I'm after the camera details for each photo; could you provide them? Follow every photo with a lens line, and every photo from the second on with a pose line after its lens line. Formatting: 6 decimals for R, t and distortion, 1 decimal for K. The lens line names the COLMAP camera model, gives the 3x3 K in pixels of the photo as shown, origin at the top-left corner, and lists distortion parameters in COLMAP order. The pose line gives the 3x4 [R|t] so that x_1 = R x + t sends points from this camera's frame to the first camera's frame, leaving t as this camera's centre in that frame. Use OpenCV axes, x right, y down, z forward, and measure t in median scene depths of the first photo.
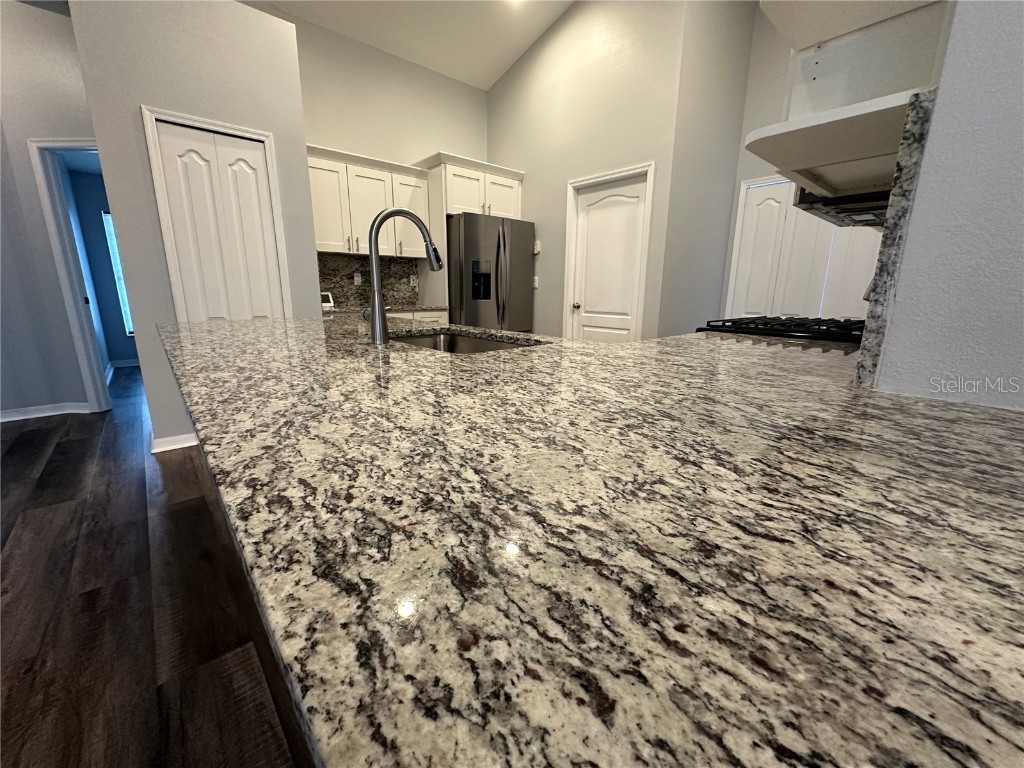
lens RADIAL K [[409.7, 0, 511.6], [0, 409.7, 385.0], [0, 0, 1]] dist [-0.003597, 0.001050]
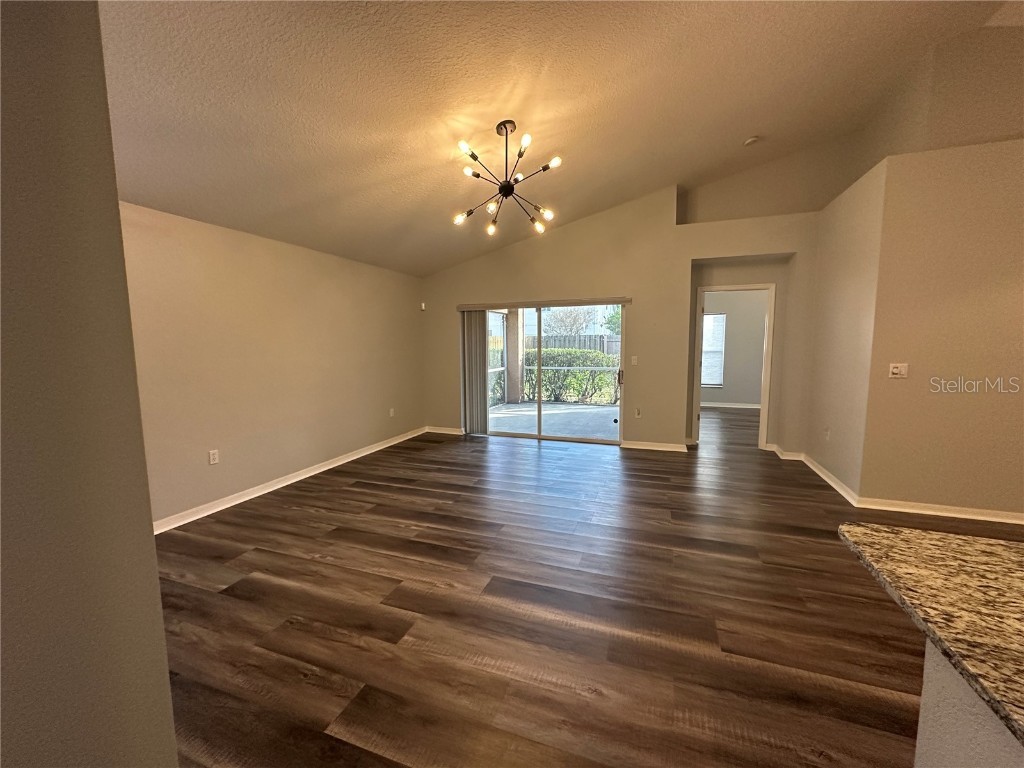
lens RADIAL K [[409.7, 0, 510.9], [0, 409.7, 383.9], [0, 0, 1]] dist [-0.003597, 0.001050]
pose [[-0.883449, 0.046929, -0.466171, 0.360226], [-0.106170, 0.949038, 0.296742, -0.110981], [0.456340, 0.311650, -0.833444, 0.104654]]
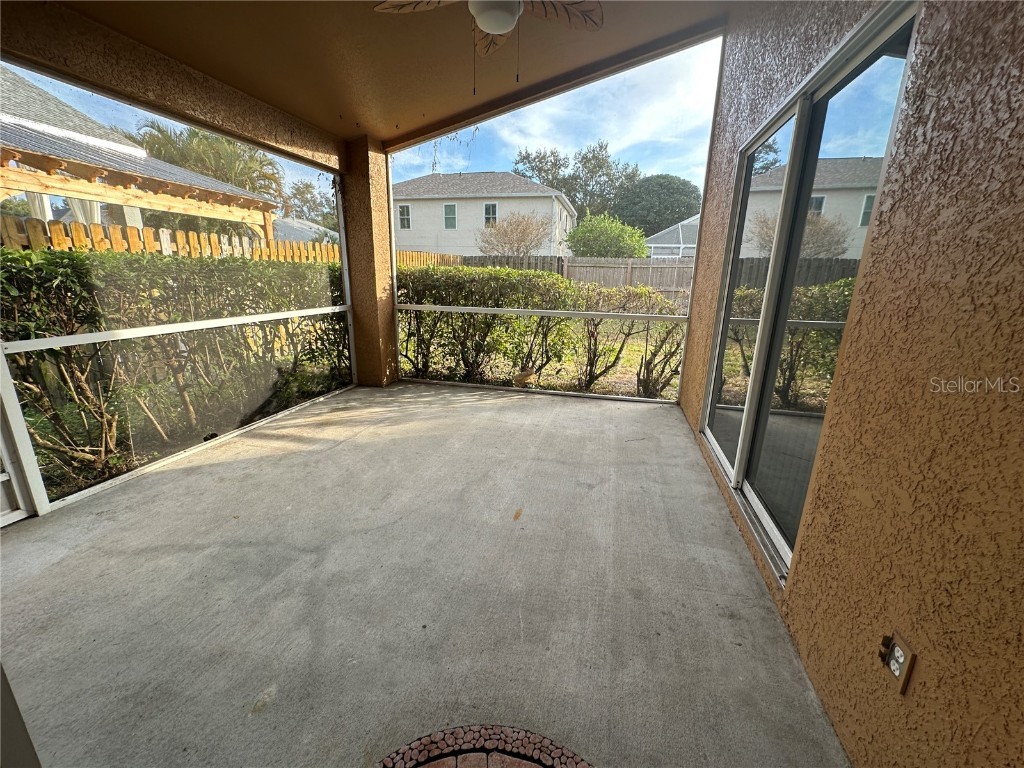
lens RADIAL K [[409.7, 0, 511.8], [0, 409.7, 385.2], [0, 0, 1]] dist [-0.003597, 0.001050]
pose [[-0.825624, 0.125588, -0.550066, -0.547518], [-0.154883, 0.887014, 0.434990, 0.194359], [0.542546, 0.444334, -0.712889, -0.954086]]
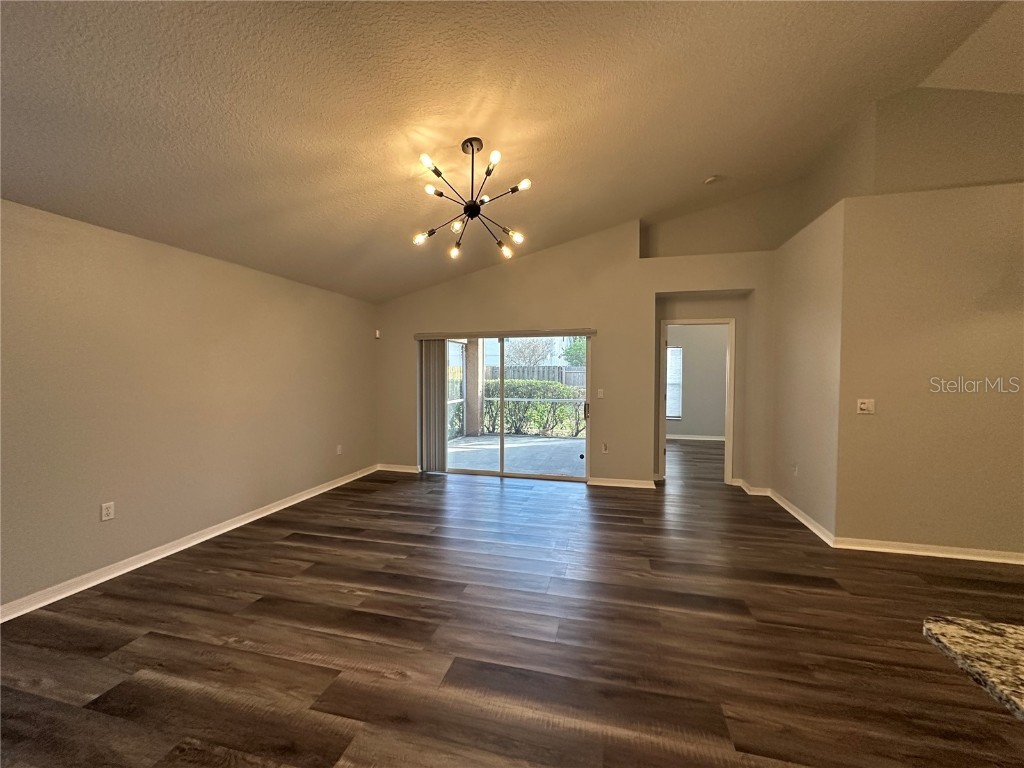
lens RADIAL K [[409.7, 0, 511.1], [0, 409.7, 383.7], [0, 0, 1]] dist [-0.003597, 0.001050]
pose [[-0.829578, 0.006502, -0.558353, 0.333278], [-0.136099, 0.967422, 0.213476, -0.097013], [0.541551, 0.253086, -0.801667, 0.025155]]
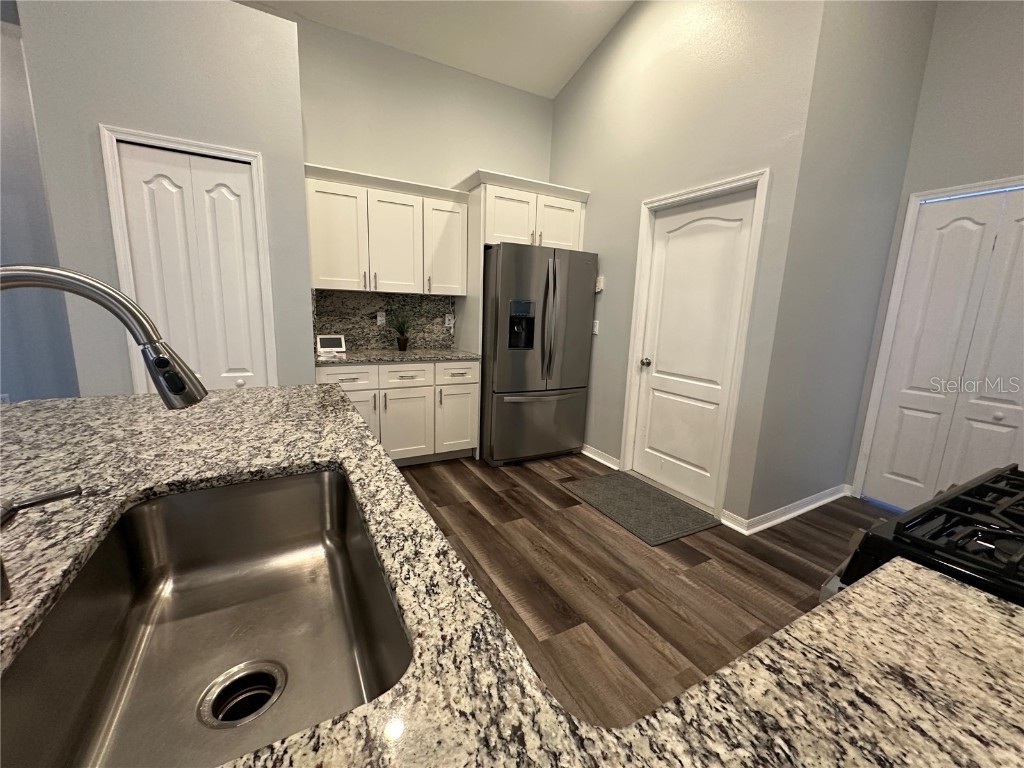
lens RADIAL K [[409.7, 0, 511.2], [0, 409.7, 385.7], [0, 0, 1]] dist [-0.003597, 0.001050]
pose [[0.975708, 0.066701, -0.208676, 0.082845], [-0.077173, 0.996114, -0.042443, -0.107381], [0.205034, 0.057516, 0.977063, 0.231639]]
